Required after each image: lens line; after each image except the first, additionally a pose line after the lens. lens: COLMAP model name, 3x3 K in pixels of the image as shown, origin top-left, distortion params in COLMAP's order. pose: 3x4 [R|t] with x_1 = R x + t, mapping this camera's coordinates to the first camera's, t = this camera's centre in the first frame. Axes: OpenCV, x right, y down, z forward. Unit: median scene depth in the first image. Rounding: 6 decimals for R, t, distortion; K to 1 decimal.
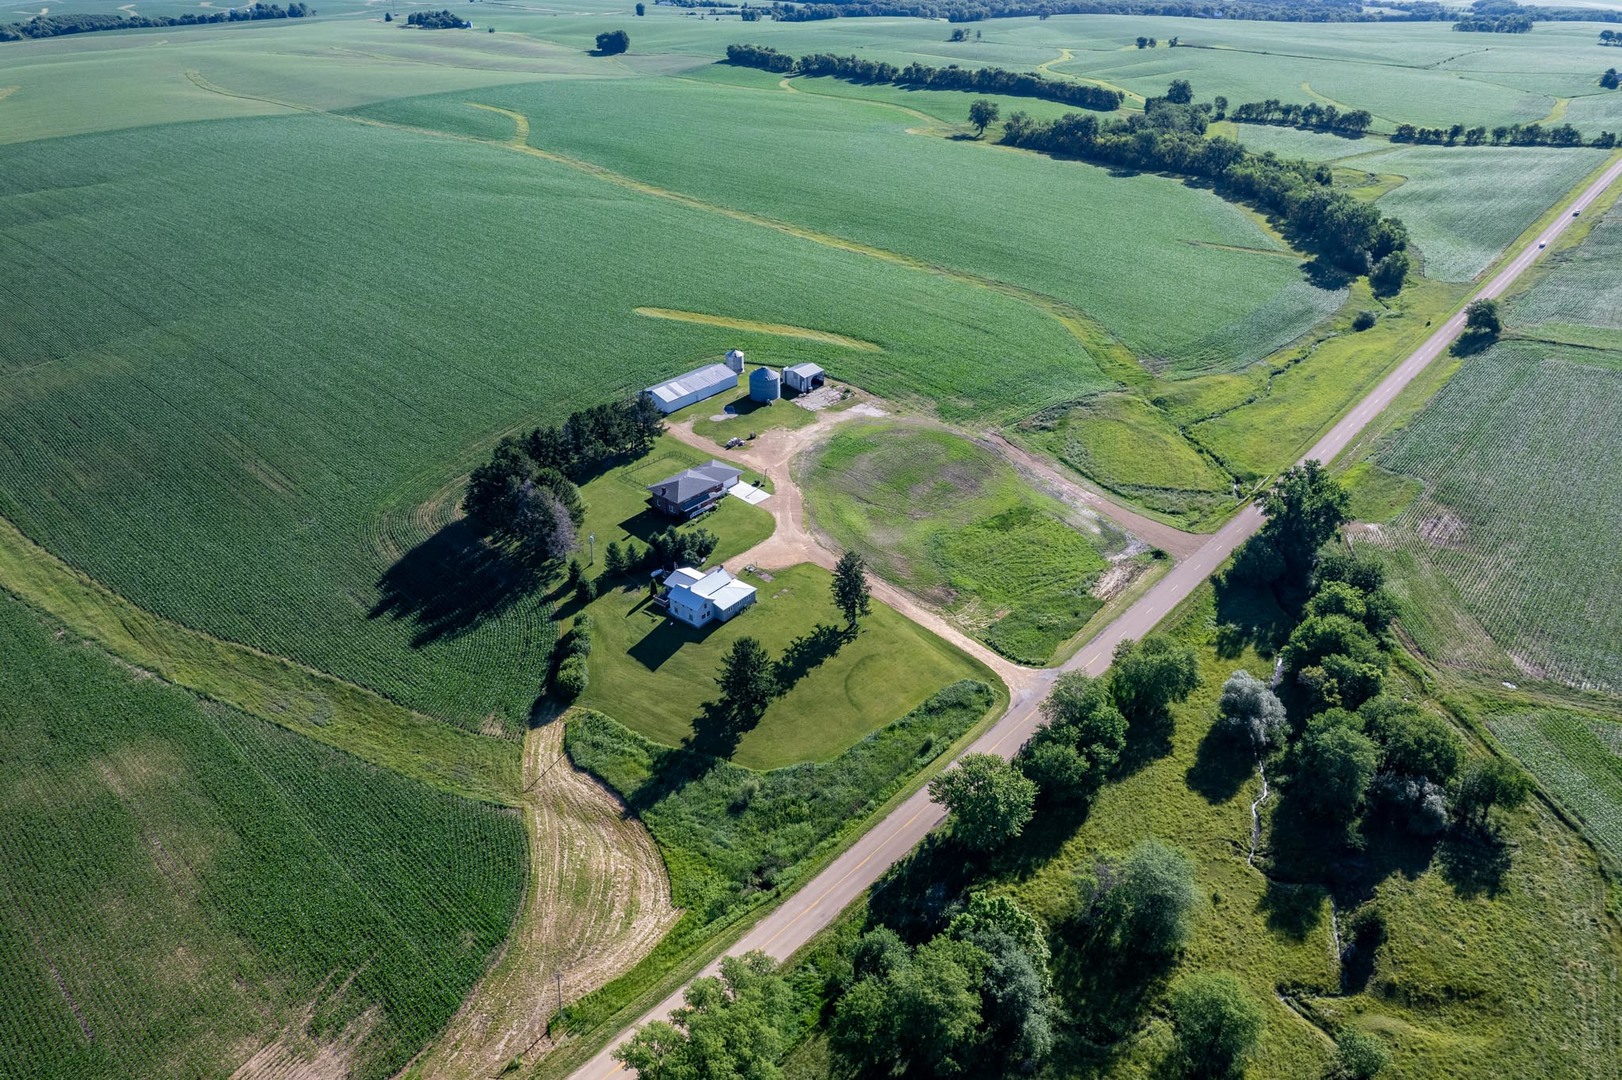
lens RADIAL K [[1040.2, 0, 818.2], [0, 1040.2, 549.7], [0, 0, 1]] dist [-0.082783, 0.077918]
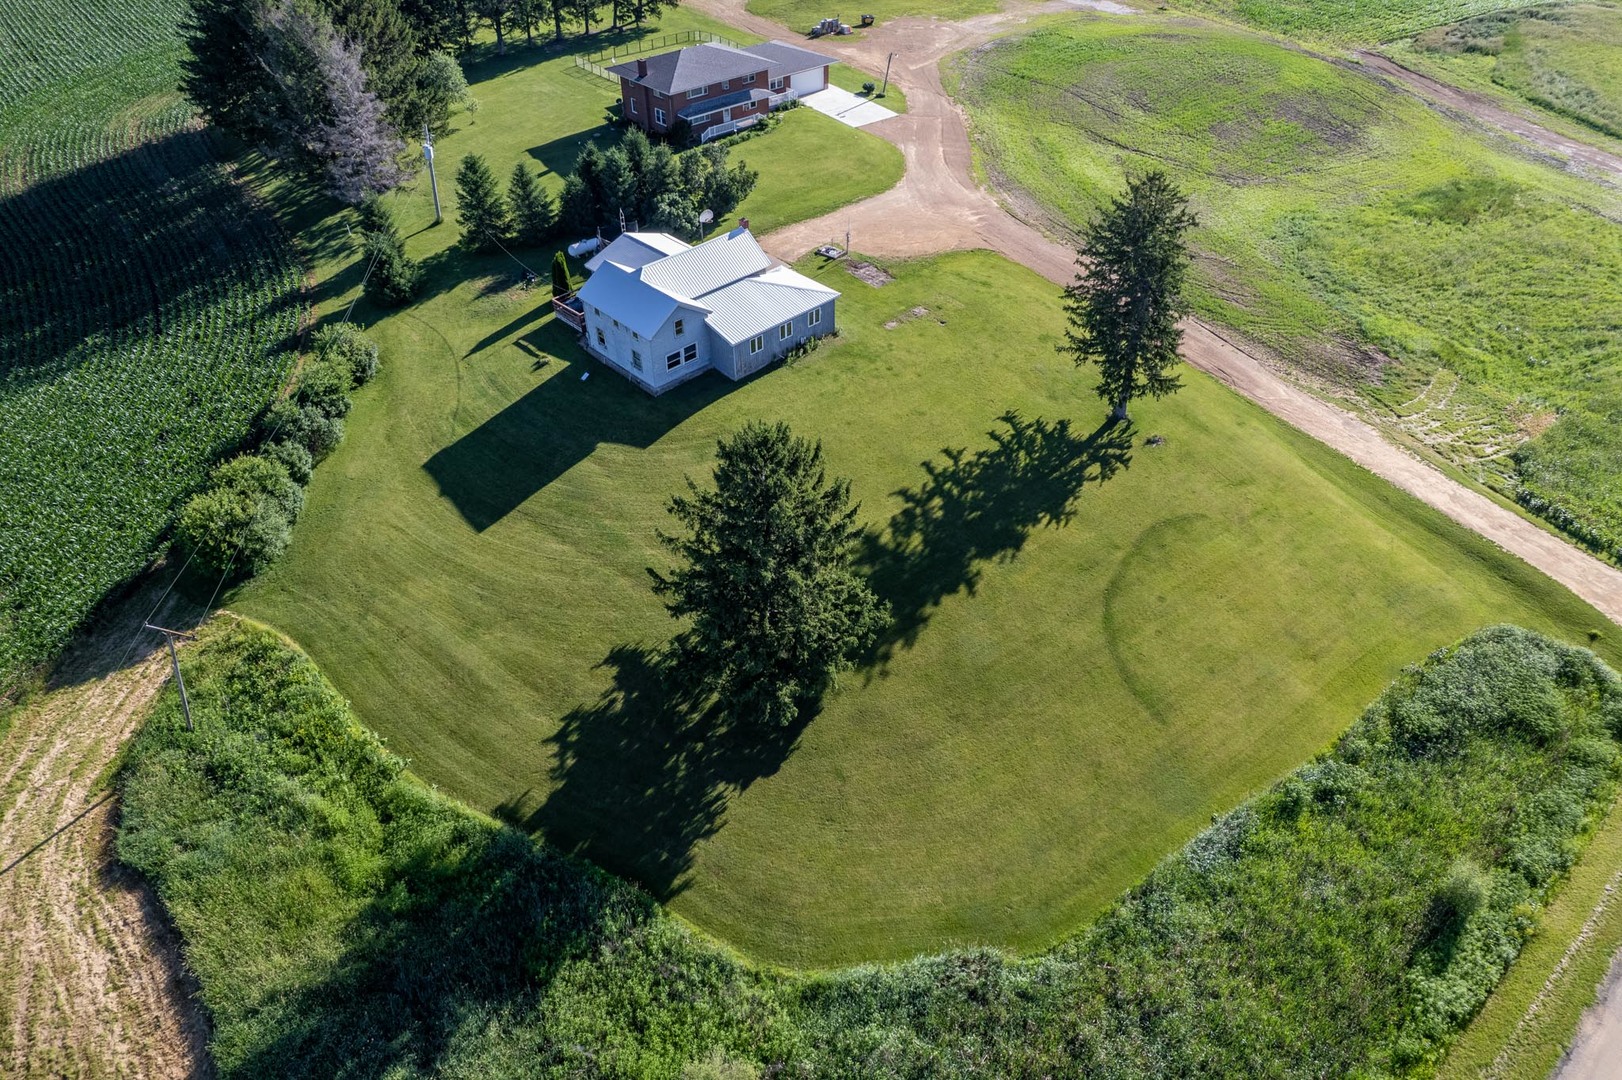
lens RADIAL K [[1040.2, 0, 818.2], [0, 1040.2, 549.7], [0, 0, 1]] dist [-0.082783, 0.077918]
pose [[0.991989, 0.085225, -0.093243, -0.025719], [-0.066162, 0.979314, 0.191223, 0.052757], [0.107612, -0.183522, 0.977108, 0.612788]]
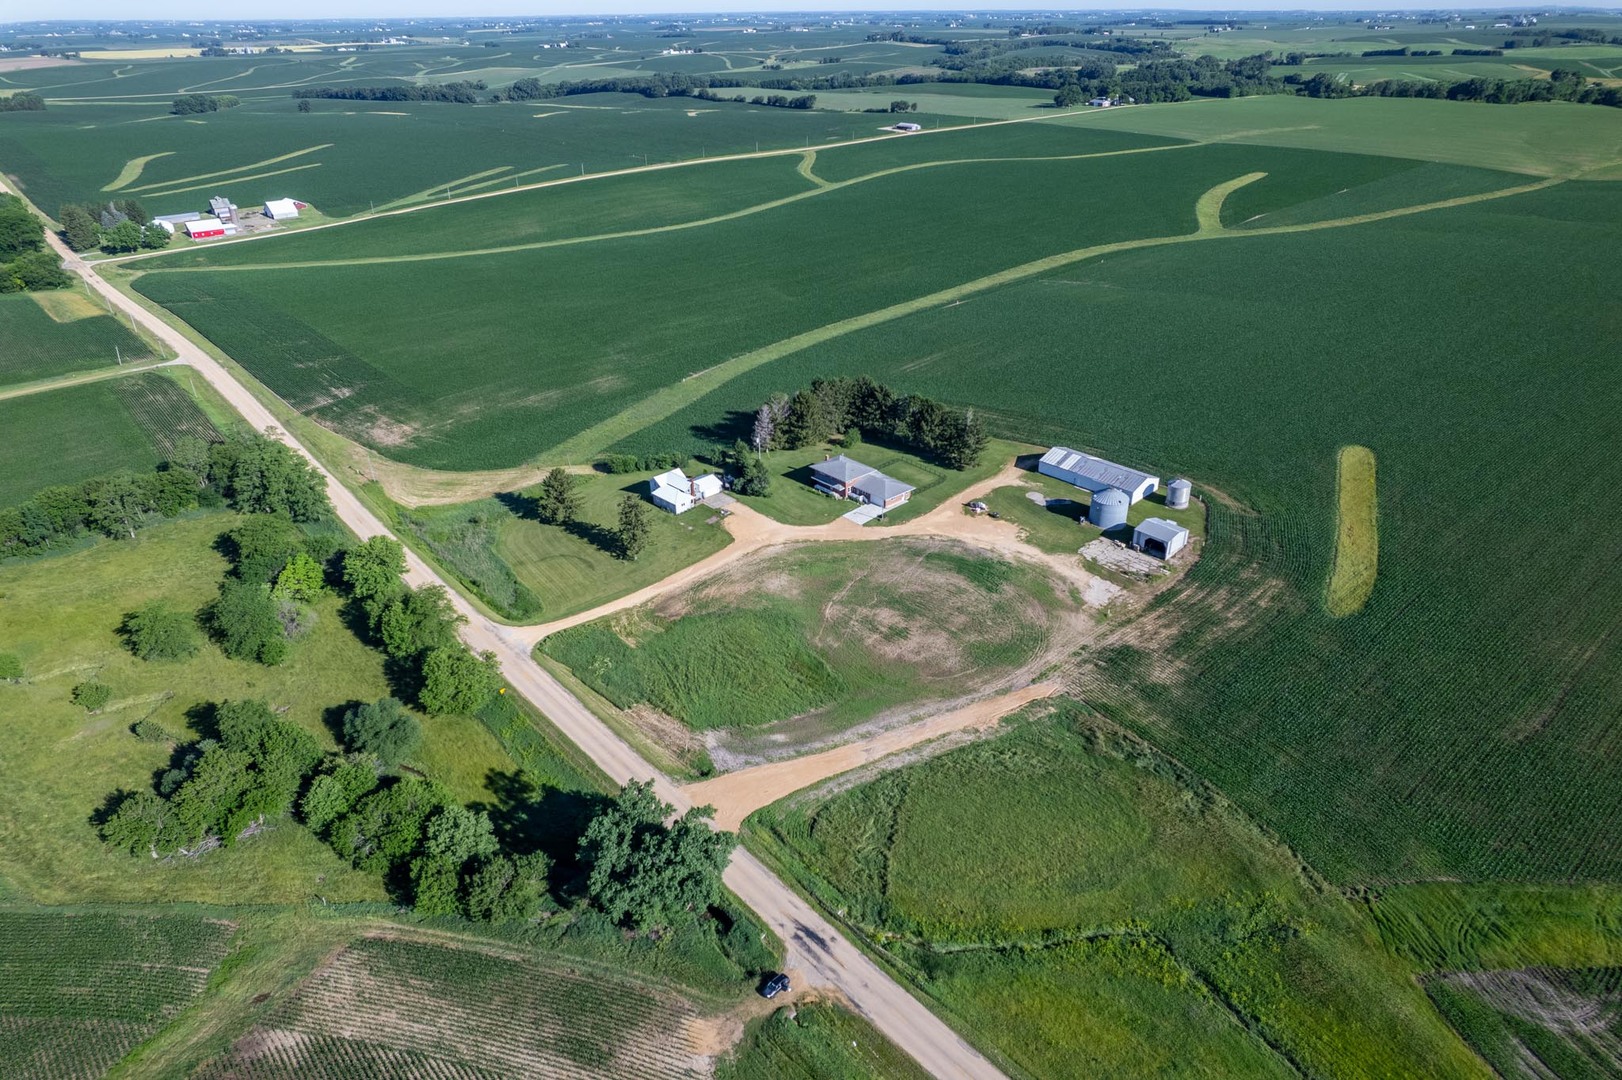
lens RADIAL K [[1040.2, 0, 818.2], [0, 1040.2, 549.7], [0, 0, 1]] dist [-0.082783, 0.077918]
pose [[-0.117080, 0.470605, -0.874542, 0.966489], [-0.492887, 0.736957, 0.462554, -0.544002], [0.862180, 0.485206, 0.145672, 0.939694]]
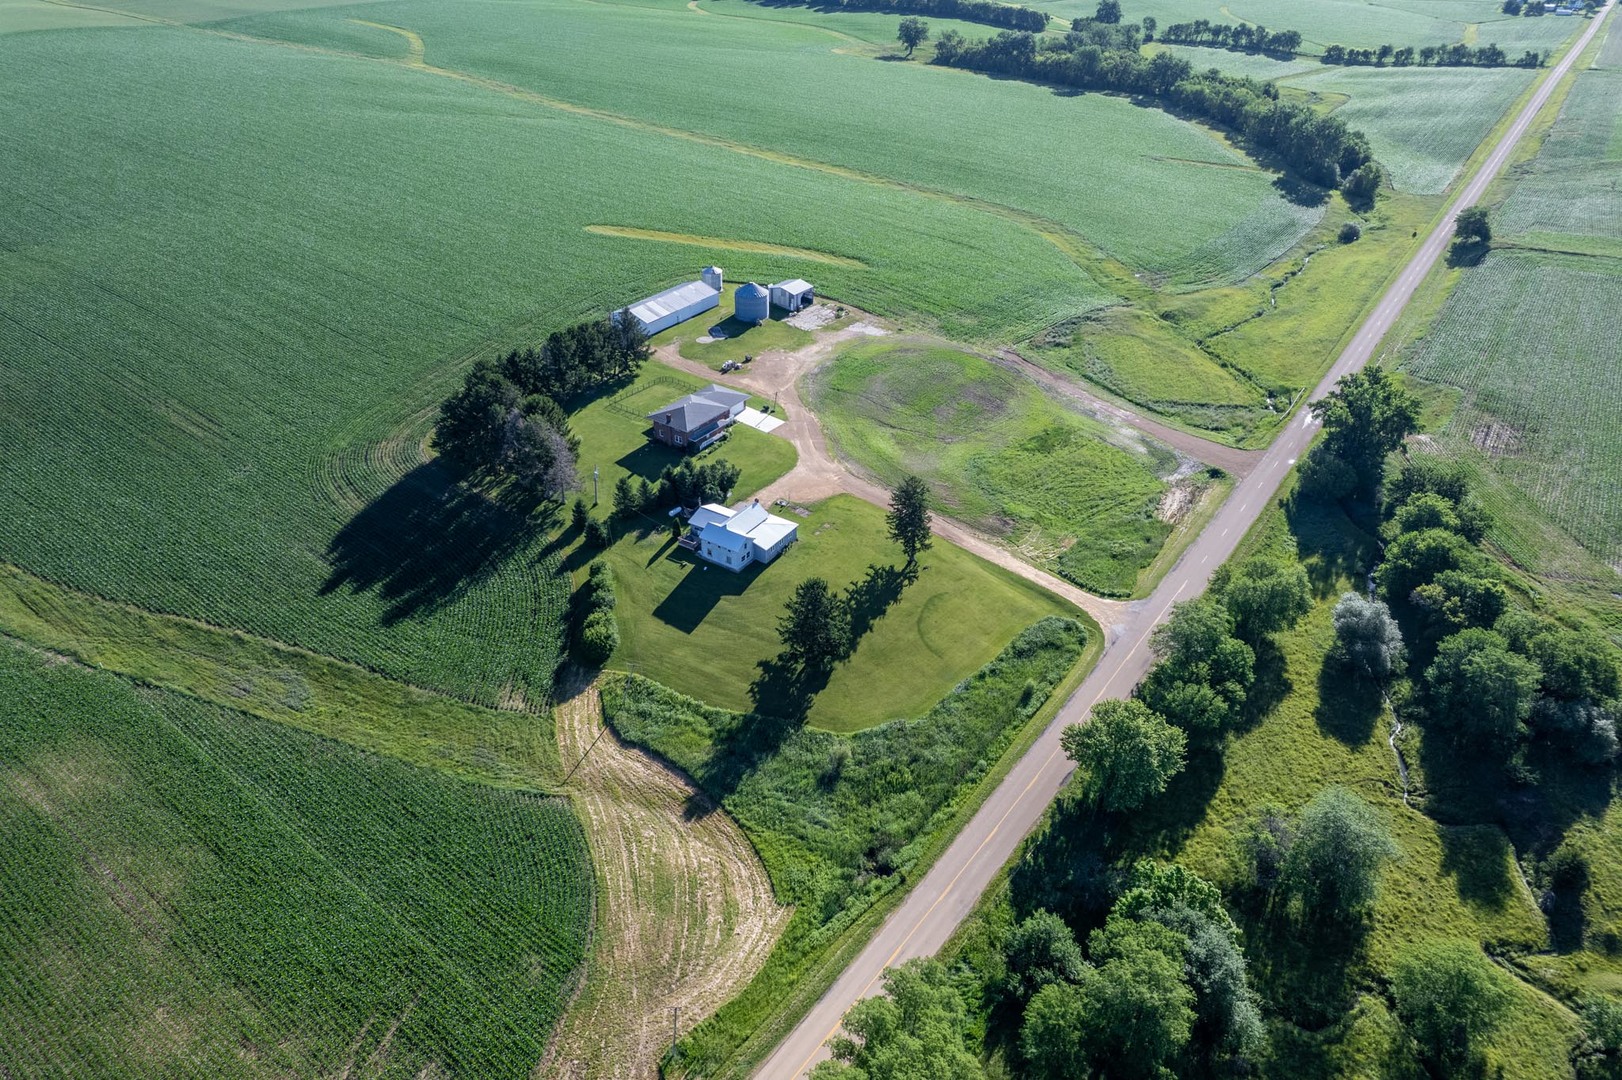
lens RADIAL K [[1040.2, 0, 818.2], [0, 1040.2, 549.7], [0, 0, 1]] dist [-0.082783, 0.077918]
pose [[0.994617, -0.040482, 0.095388, -0.119812], [0.035787, 0.998086, 0.050432, 0.014752], [-0.097247, -0.046747, 0.994162, 0.126707]]
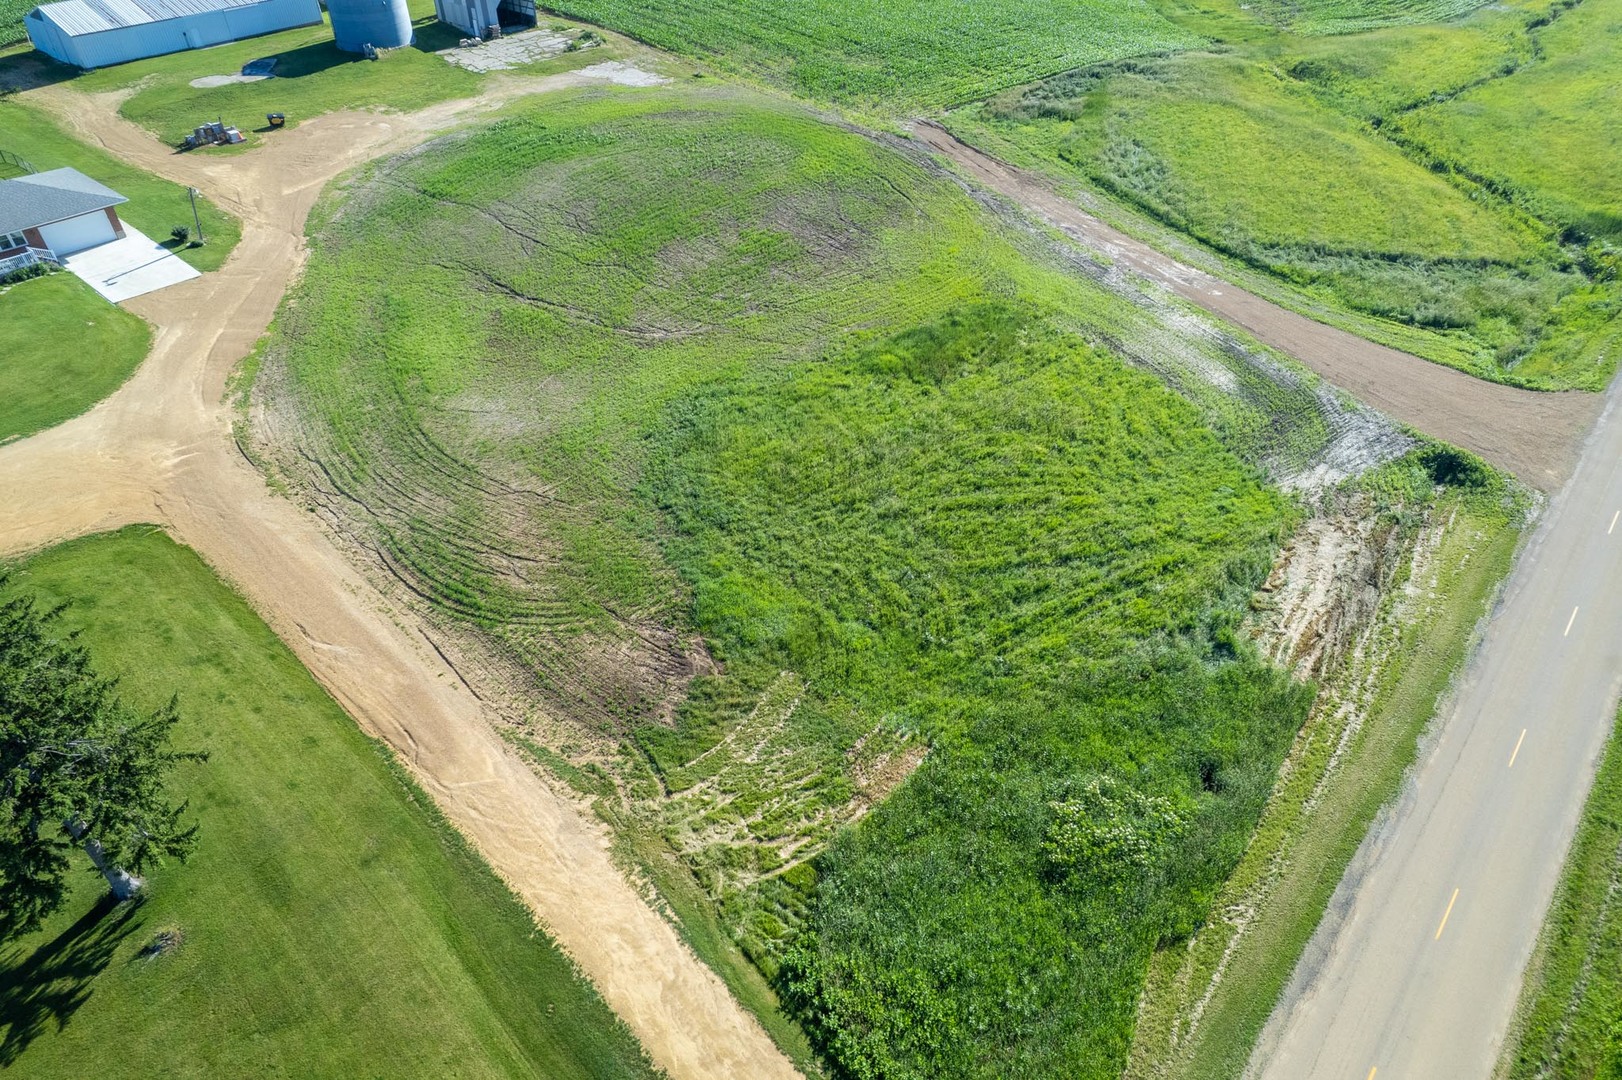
lens RADIAL K [[1040.2, 0, 818.2], [0, 1040.2, 549.7], [0, 0, 1]] dist [-0.082783, 0.077918]
pose [[0.999657, -0.009576, 0.024386, 0.153274], [0.005191, 0.984750, 0.173901, -0.025208], [-0.025679, -0.173714, 0.984461, 0.763054]]
